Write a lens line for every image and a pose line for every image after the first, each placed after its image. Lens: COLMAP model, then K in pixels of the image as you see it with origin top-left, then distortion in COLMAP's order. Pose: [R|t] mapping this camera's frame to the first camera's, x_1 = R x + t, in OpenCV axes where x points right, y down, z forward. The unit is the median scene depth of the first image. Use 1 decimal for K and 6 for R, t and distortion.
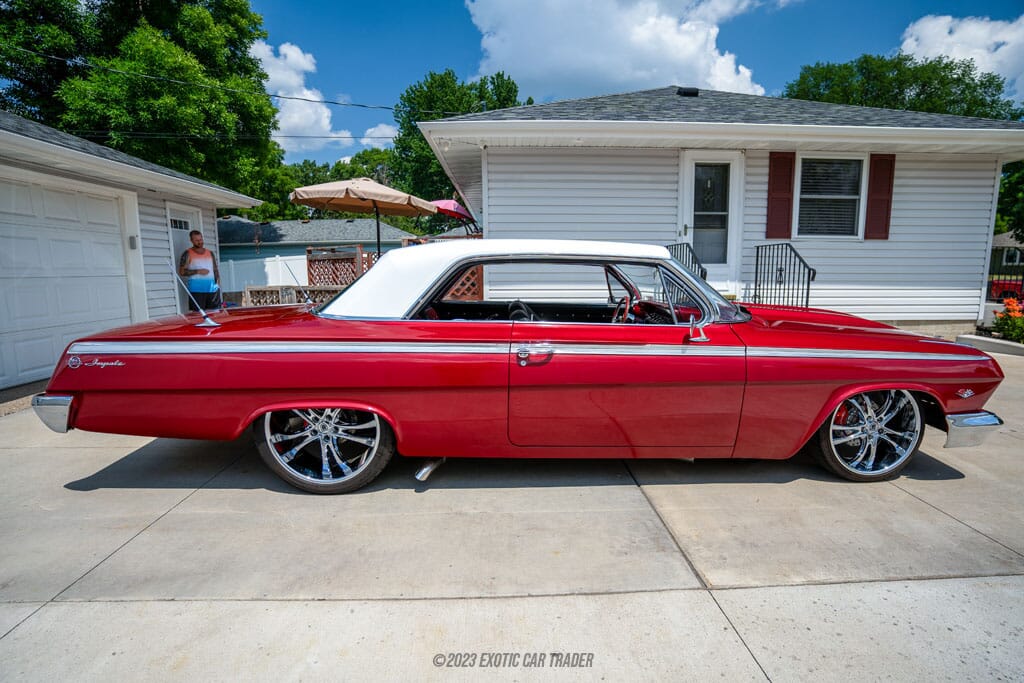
lens RADIAL K [[504.6, 0, 512.0], [0, 504.6, 341.5], [0, 0, 1]] dist [-0.069458, 0.028686]
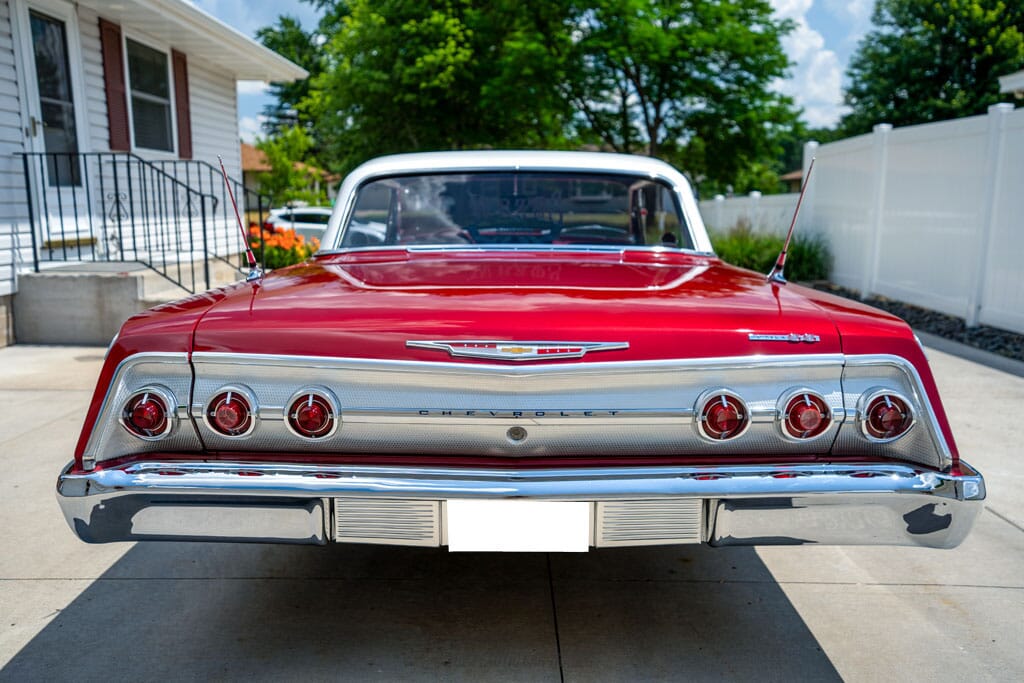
lens RADIAL K [[780.1, 0, 512.0], [0, 780.1, 341.5], [0, 0, 1]] dist [-0.077068, 0.144638]
pose [[0.072729, -0.176885, 0.981541, -0.549913], [0.144556, 0.975624, 0.165108, -0.050326], [-0.986820, 0.129880, 0.096527, 0.409220]]
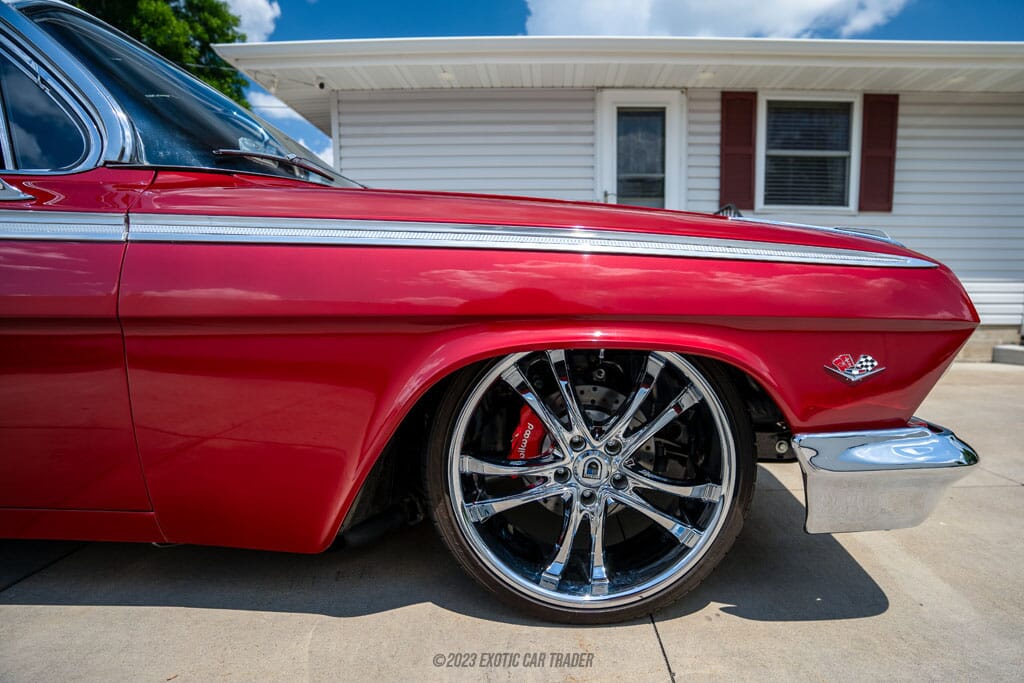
lens RADIAL K [[521.4, 0, 516.9], [0, 521.4, 359.3], [0, 0, 1]] dist [-0.030853, 0.000779]
pose [[0.999266, 0.006225, -0.037788, 0.251883], [-0.007109, 0.999703, -0.023300, 0.038632], [0.037632, 0.023552, 0.999014, 0.227383]]
